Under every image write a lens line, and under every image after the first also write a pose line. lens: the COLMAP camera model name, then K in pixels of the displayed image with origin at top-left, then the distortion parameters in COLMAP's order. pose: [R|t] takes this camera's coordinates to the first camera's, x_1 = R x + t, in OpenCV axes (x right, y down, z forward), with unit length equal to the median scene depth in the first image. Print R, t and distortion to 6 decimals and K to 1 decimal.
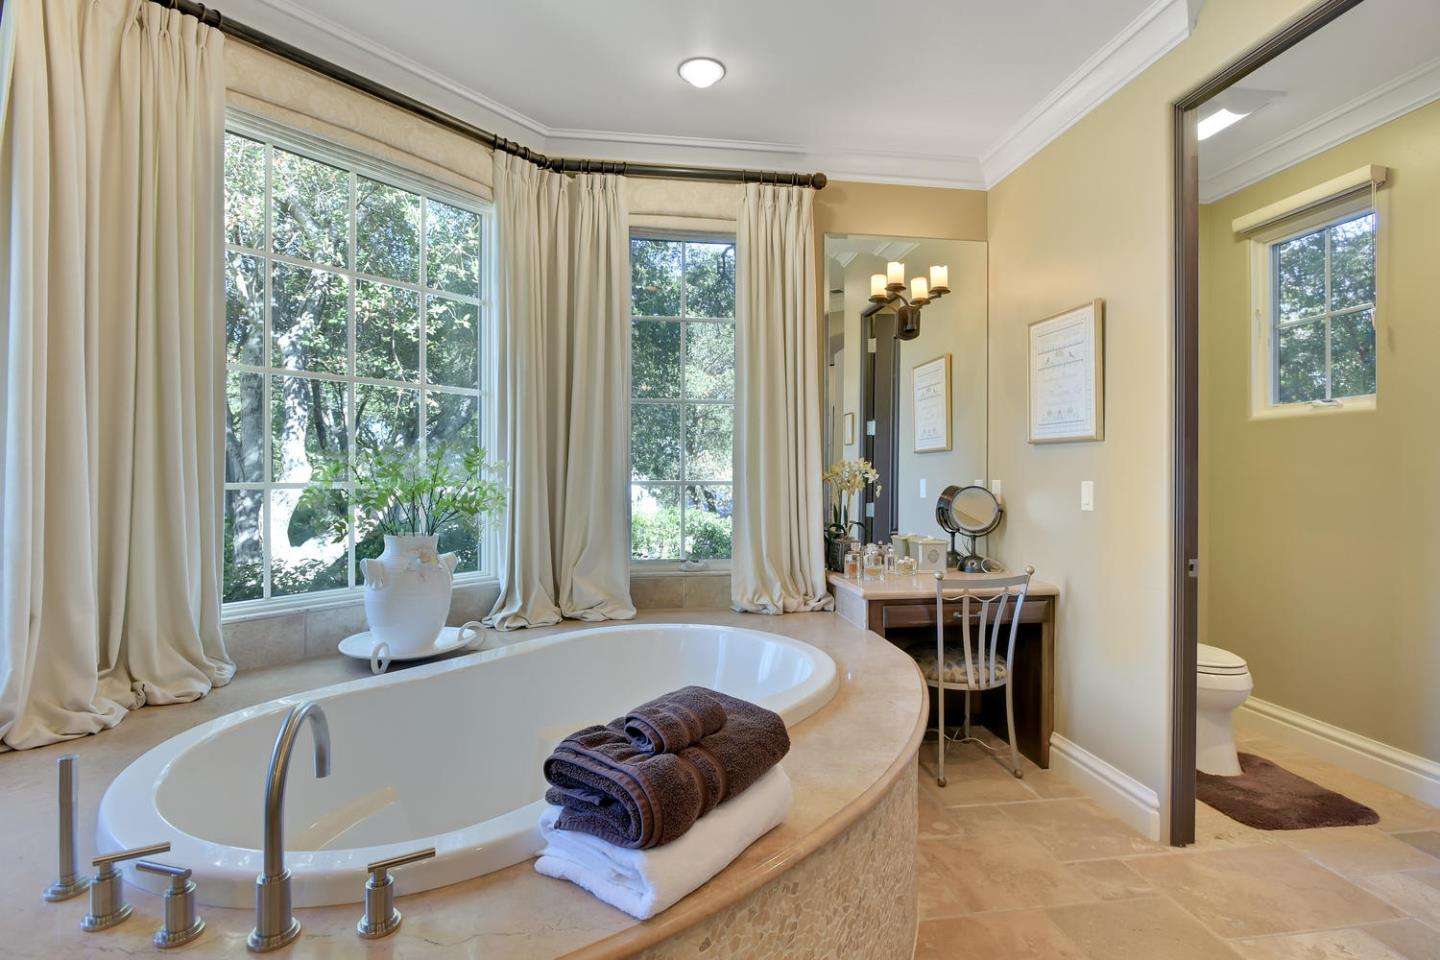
lens RADIAL K [[711.1, 0, 737.1], [0, 711.1, 466.6], [0, 0, 1]] dist [-0.009477, -0.000266]
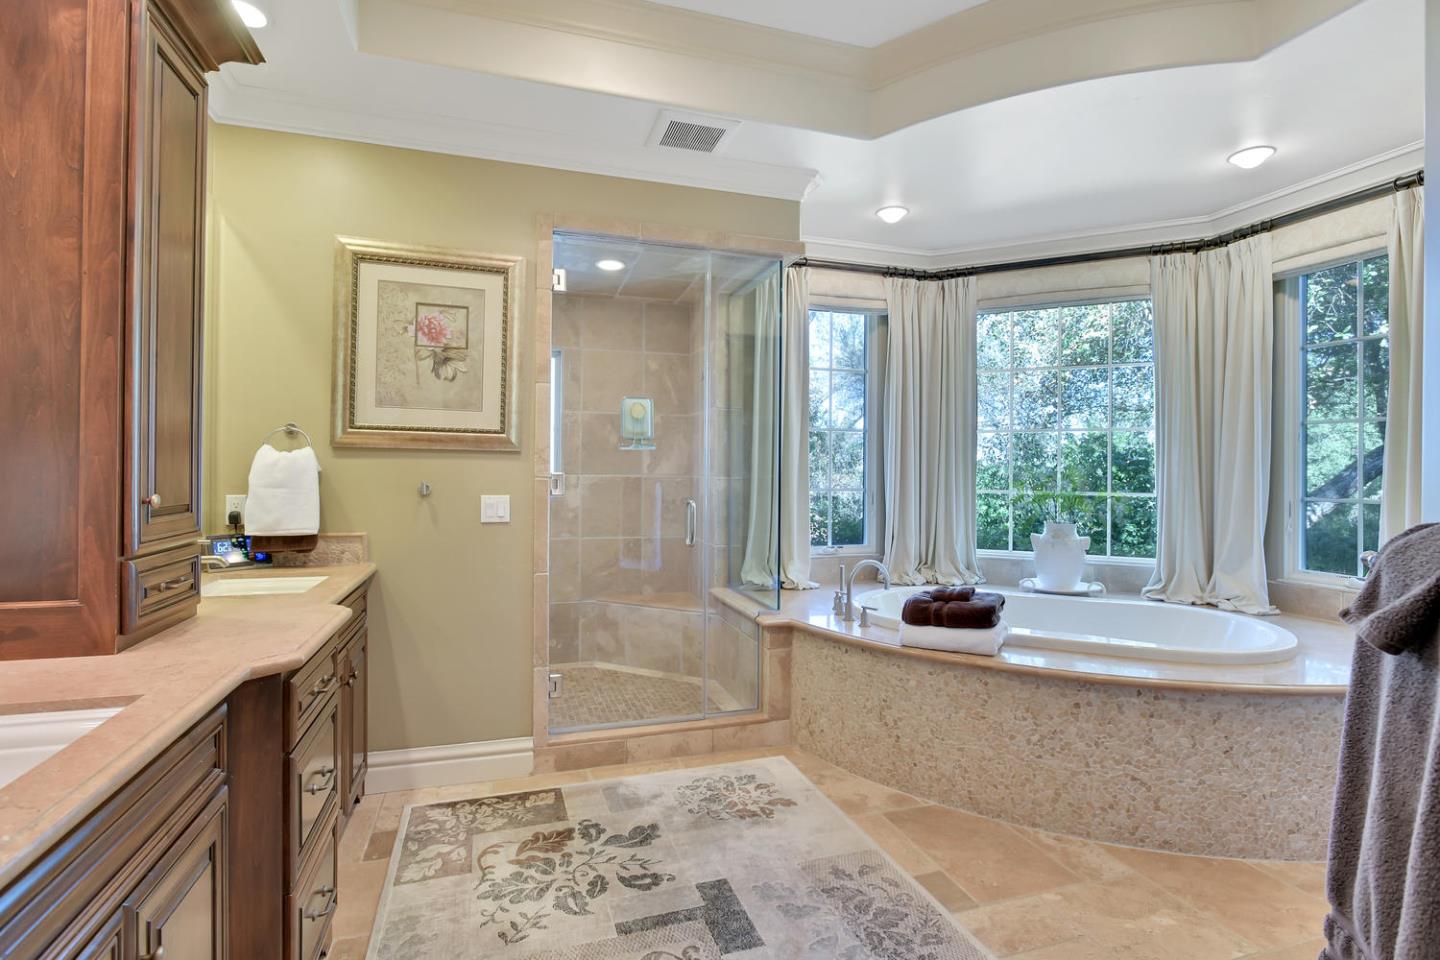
lens RADIAL K [[711.1, 0, 737.1], [0, 711.1, 466.6], [0, 0, 1]] dist [-0.009477, -0.000266]
pose [[0.177560, -0.006497, -0.984088, 0.870698], [-0.004006, 0.999965, -0.007325, -0.017676], [0.984102, 0.005243, 0.177528, -0.052440]]
